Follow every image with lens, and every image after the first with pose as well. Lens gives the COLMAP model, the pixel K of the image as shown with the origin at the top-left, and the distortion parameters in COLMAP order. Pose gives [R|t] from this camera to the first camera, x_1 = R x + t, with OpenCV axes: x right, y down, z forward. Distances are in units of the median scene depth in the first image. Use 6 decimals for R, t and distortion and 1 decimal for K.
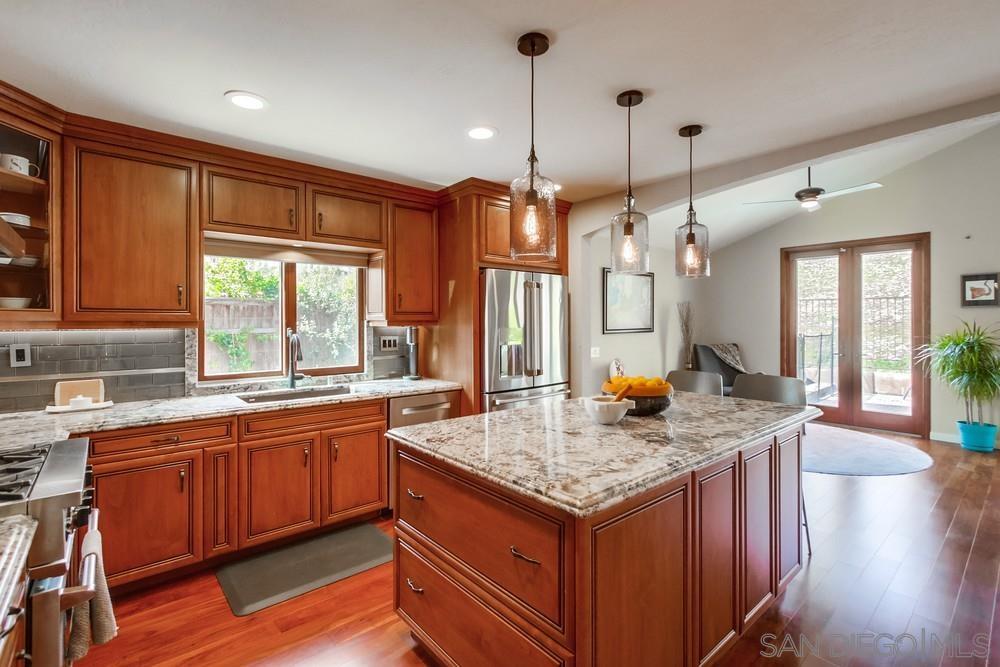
lens RADIAL K [[460.7, 0, 508.8], [0, 460.7, 319.1], [0, 0, 1]] dist [0.001155, 0.000893]
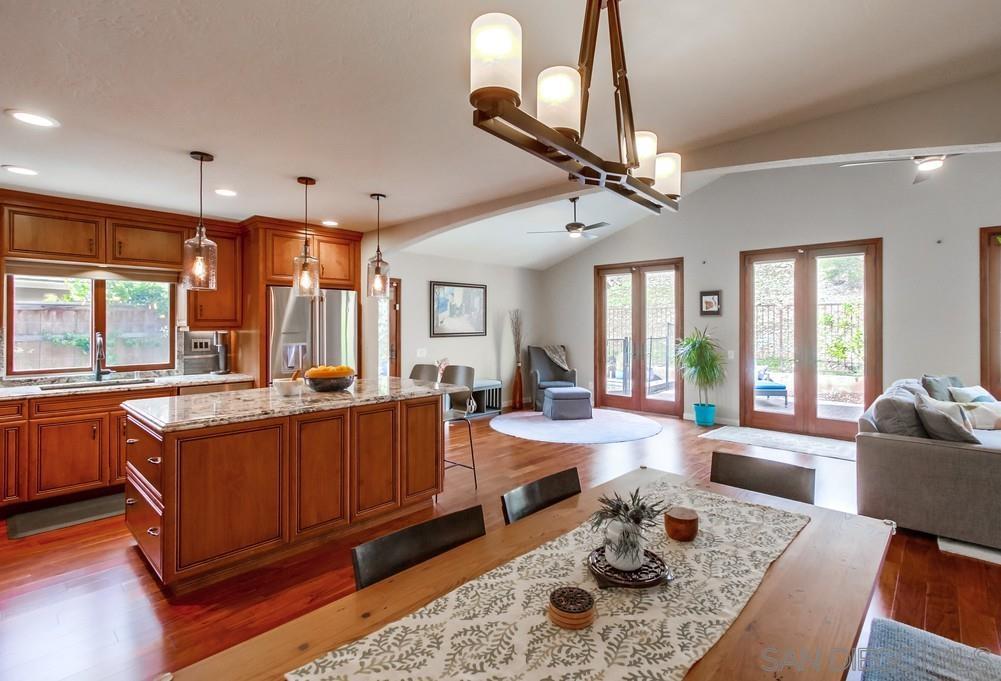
lens RADIAL K [[471.0, 0, 516.5], [0, 471.0, 321.8], [0, 0, 1]] dist [0.006026, 0.000907]
pose [[0.992813, 0.002042, 0.119655, 0.433666], [-0.001708, 0.999994, -0.002892, -0.007213], [-0.119660, 0.002667, 0.992811, -0.351822]]
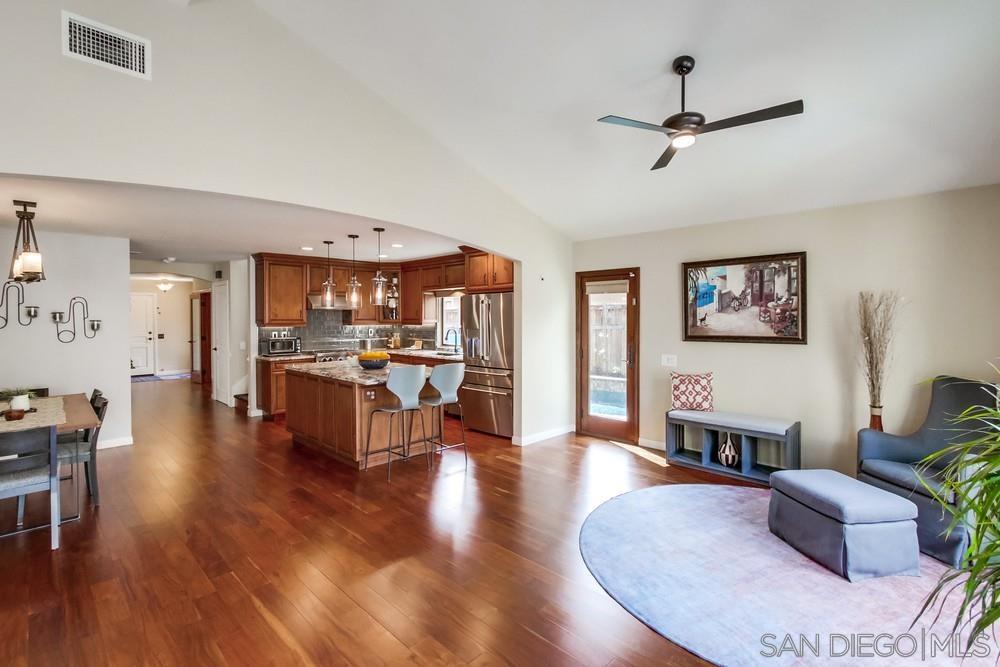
lens RADIAL K [[460.7, 0, 503.9], [0, 460.7, 323.1], [0, 0, 1]] dist [0.001155, 0.000893]
pose [[0.076349, 0.013271, -0.996993, 1.610499], [0.009967, 0.999851, 0.014072, -0.025567], [0.997031, -0.011011, 0.076205, 0.934766]]
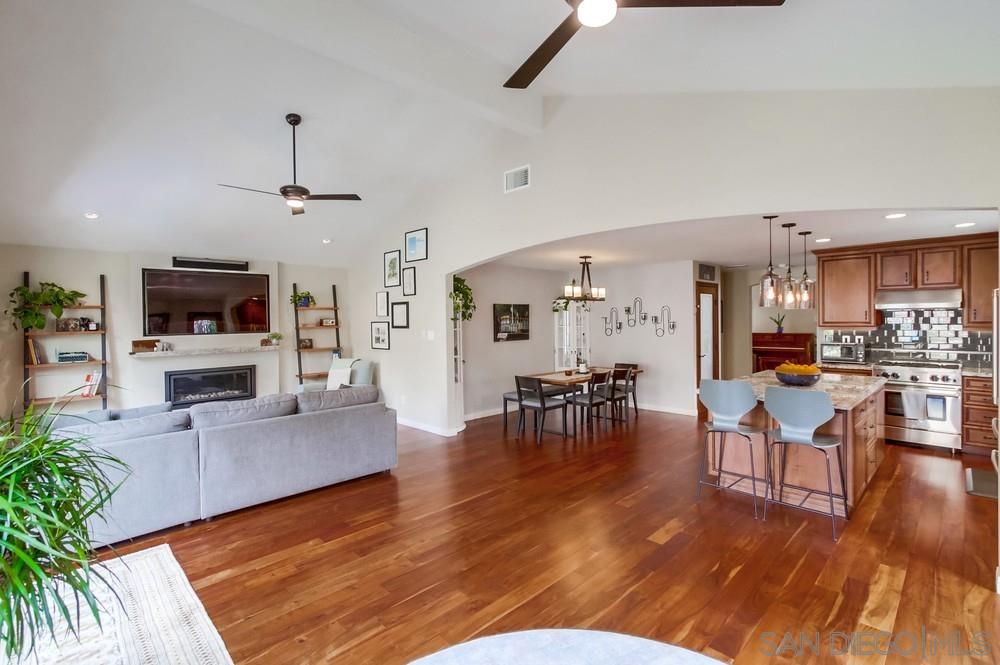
lens RADIAL K [[460.7, 0, 504.0], [0, 460.7, 330.5], [0, 0, 1]] dist [0.001155, 0.000893]
pose [[-0.998071, 0.011337, -0.061039, 0.963379], [0.010311, 0.999801, 0.017102, -0.031118], [0.061221, 0.016440, -0.997989, 1.731847]]
